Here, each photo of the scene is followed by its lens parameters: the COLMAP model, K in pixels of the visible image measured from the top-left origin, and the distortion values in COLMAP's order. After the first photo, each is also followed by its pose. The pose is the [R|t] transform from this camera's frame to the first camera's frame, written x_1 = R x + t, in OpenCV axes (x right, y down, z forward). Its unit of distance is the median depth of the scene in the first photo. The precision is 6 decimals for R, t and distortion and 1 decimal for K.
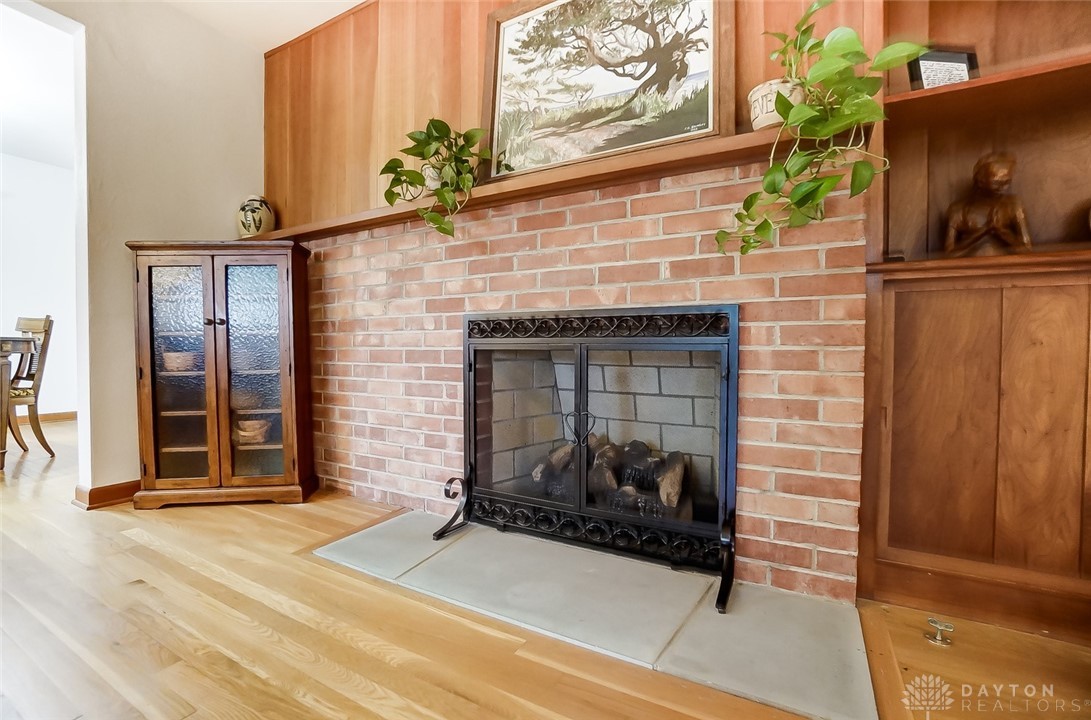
lens RADIAL K [[488.9, 0, 543.8], [0, 488.9, 358.9], [0, 0, 1]] dist [-0.056657, 0.015972]
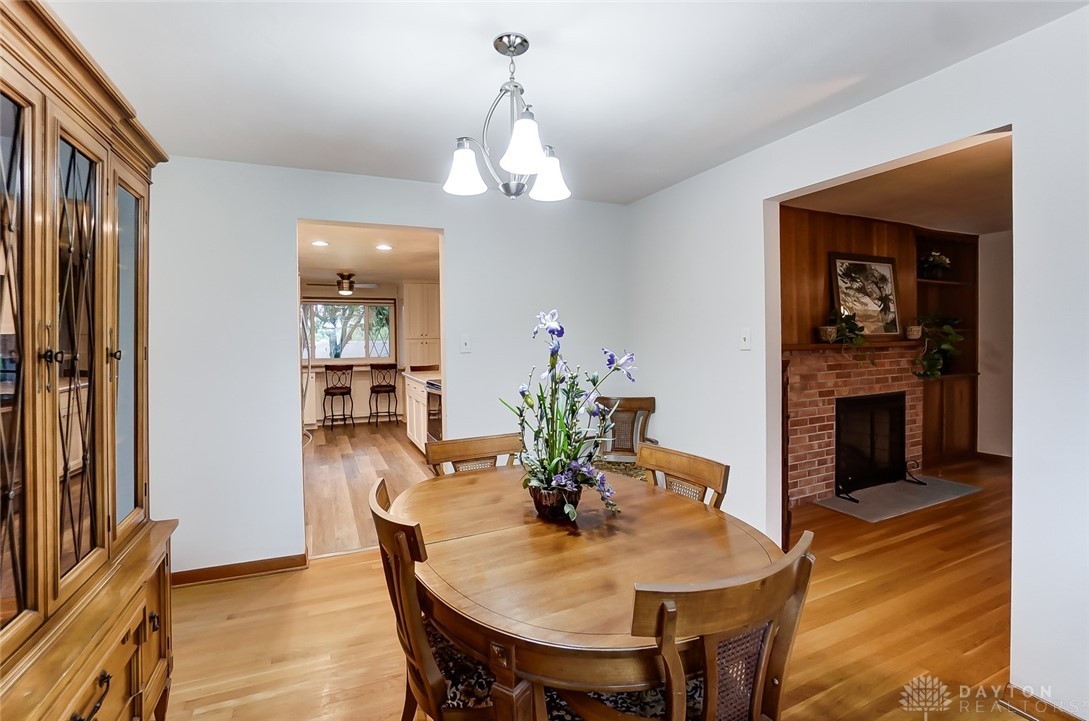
lens RADIAL K [[488.0, 0, 538.6], [0, 488.0, 351.8], [0, 0, 1]] dist [-0.056657, 0.015972]
pose [[0.590561, -0.024492, 0.806621, -2.688915], [0.033022, 0.999436, 0.006170, -0.358604], [-0.806317, 0.022992, 0.591037, 0.842263]]
